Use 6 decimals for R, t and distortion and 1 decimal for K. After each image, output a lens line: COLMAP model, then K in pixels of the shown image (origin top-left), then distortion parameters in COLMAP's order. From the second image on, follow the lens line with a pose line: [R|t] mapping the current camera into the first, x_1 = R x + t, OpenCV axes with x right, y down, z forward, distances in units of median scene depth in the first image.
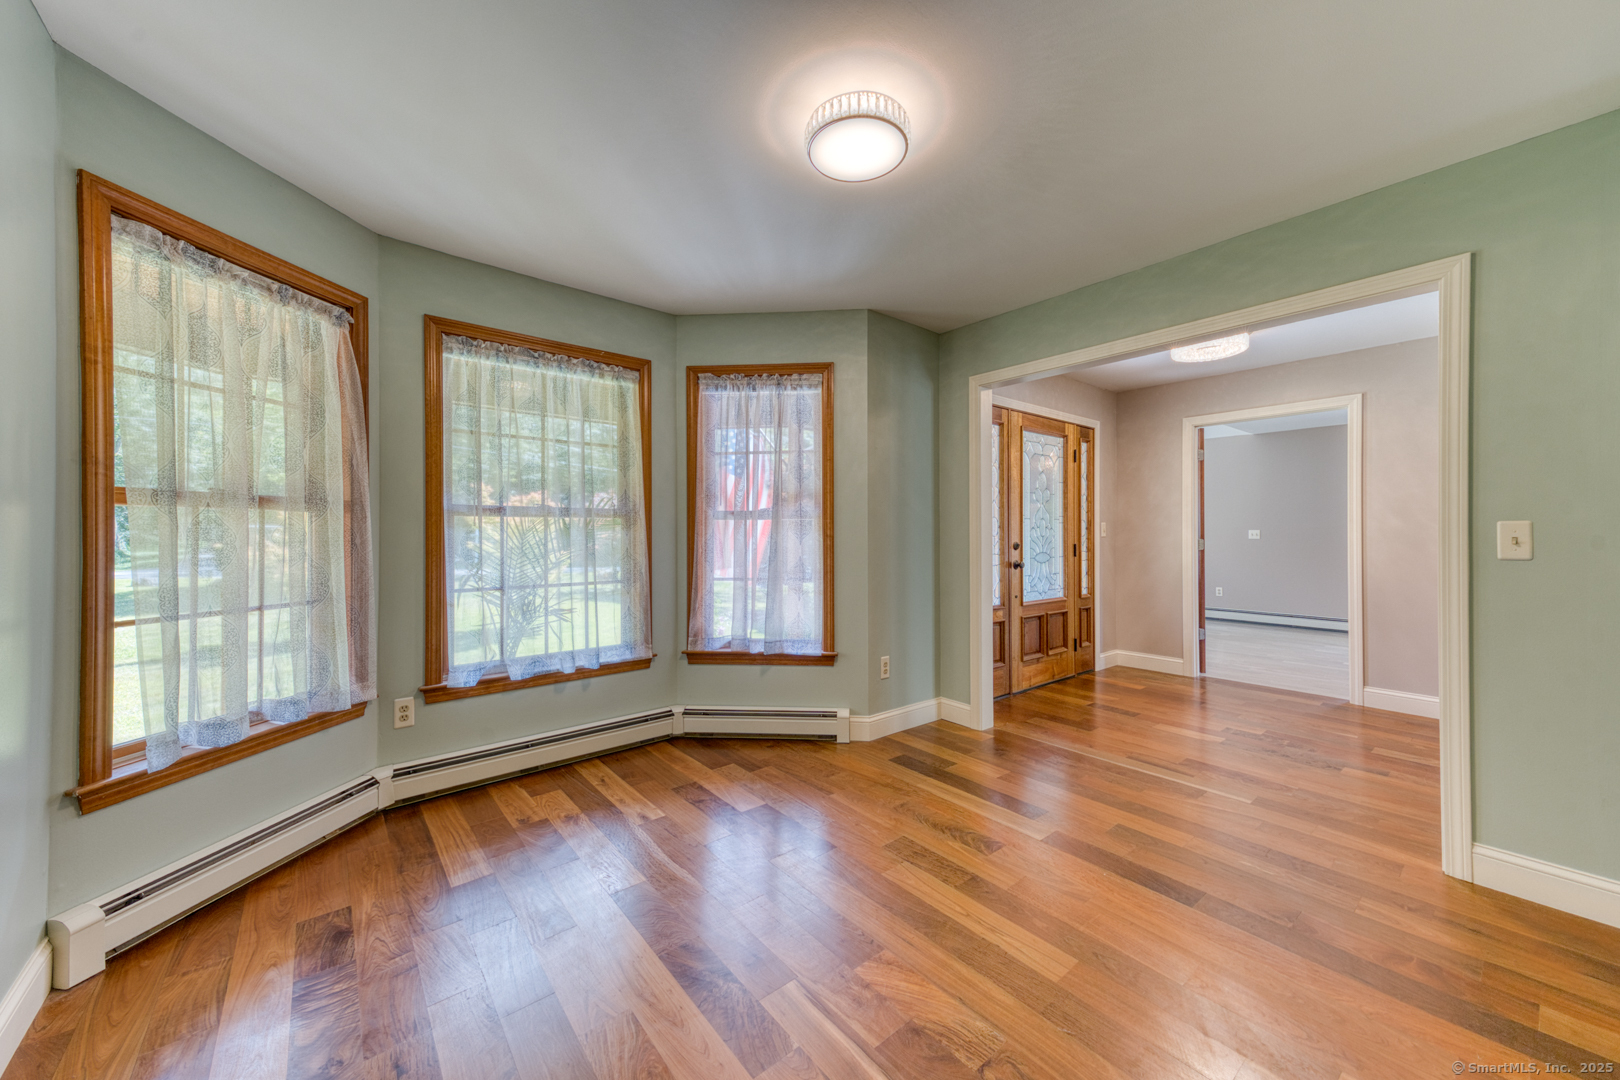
lens RADIAL K [[602.3, 0, 786.1], [0, 602.3, 536.4], [0, 0, 1]] dist [0.000648, -0.000027]
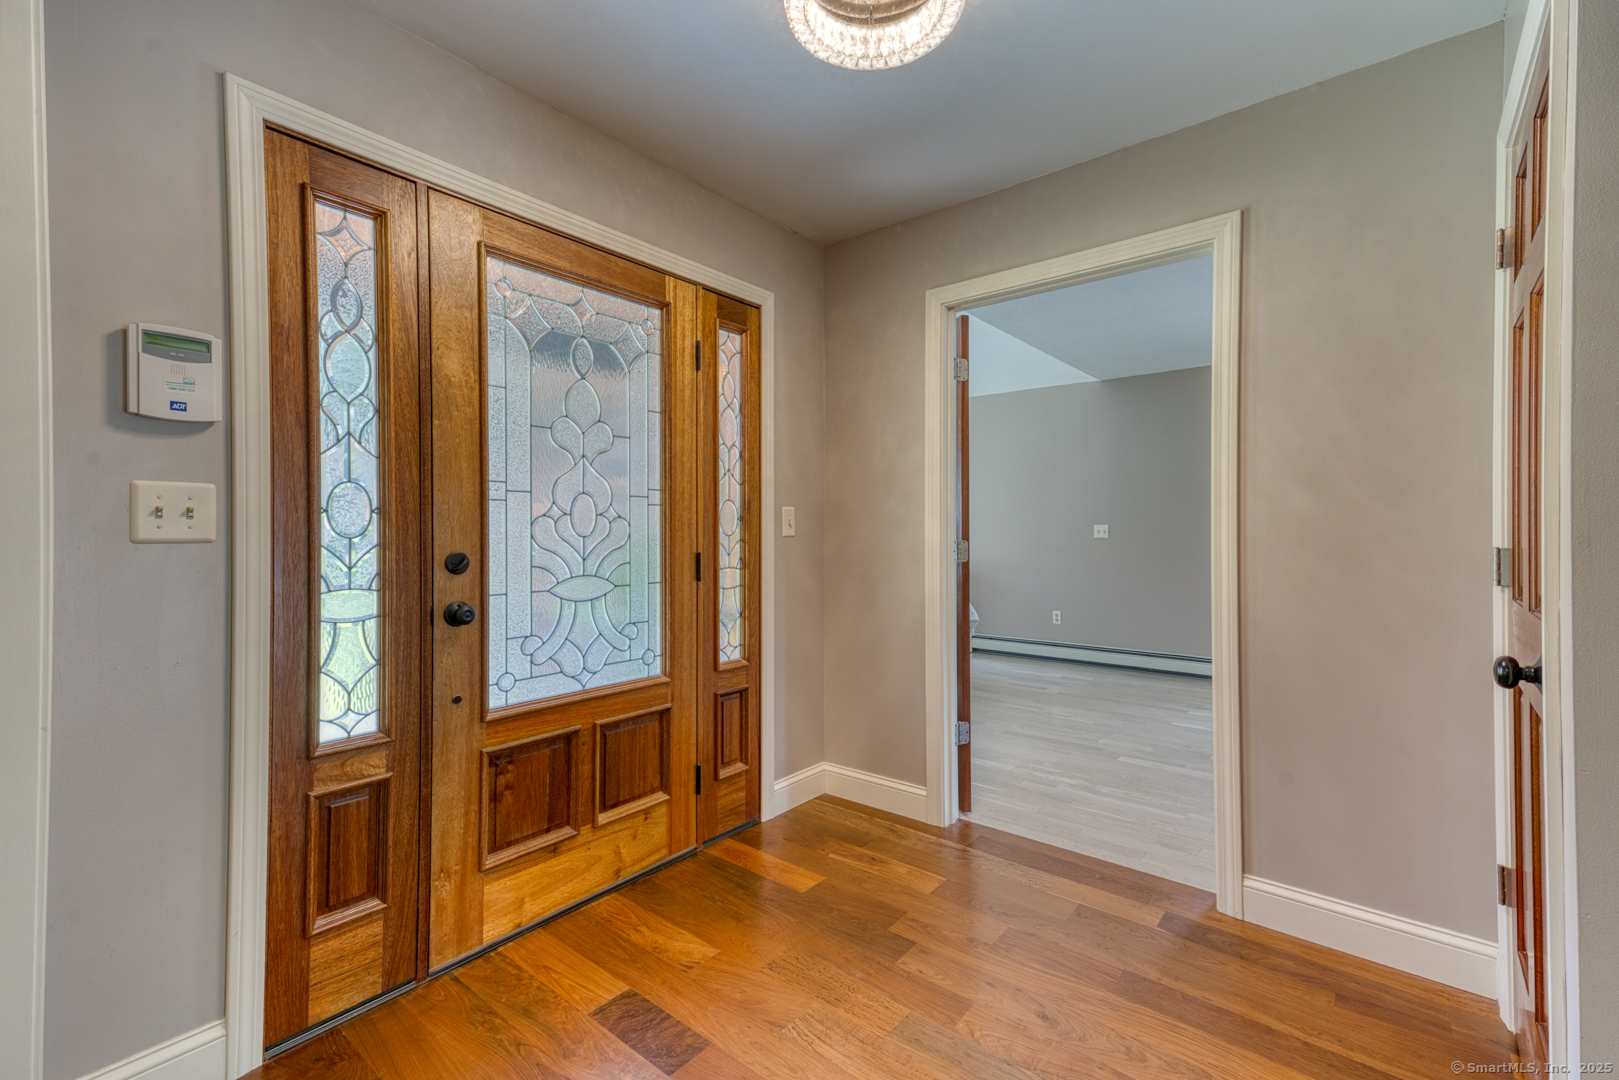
lens RADIAL K [[713.0, 0, 809.5], [0, 713.0, 540.0], [0, 0, 1]] dist [-0.002015, 0.023736]
pose [[0.971865, -0.004621, 0.235494, 0.459321], [0.002893, 0.999966, 0.007683, -0.000780], [-0.235521, -0.006785, 0.971845, 0.492606]]
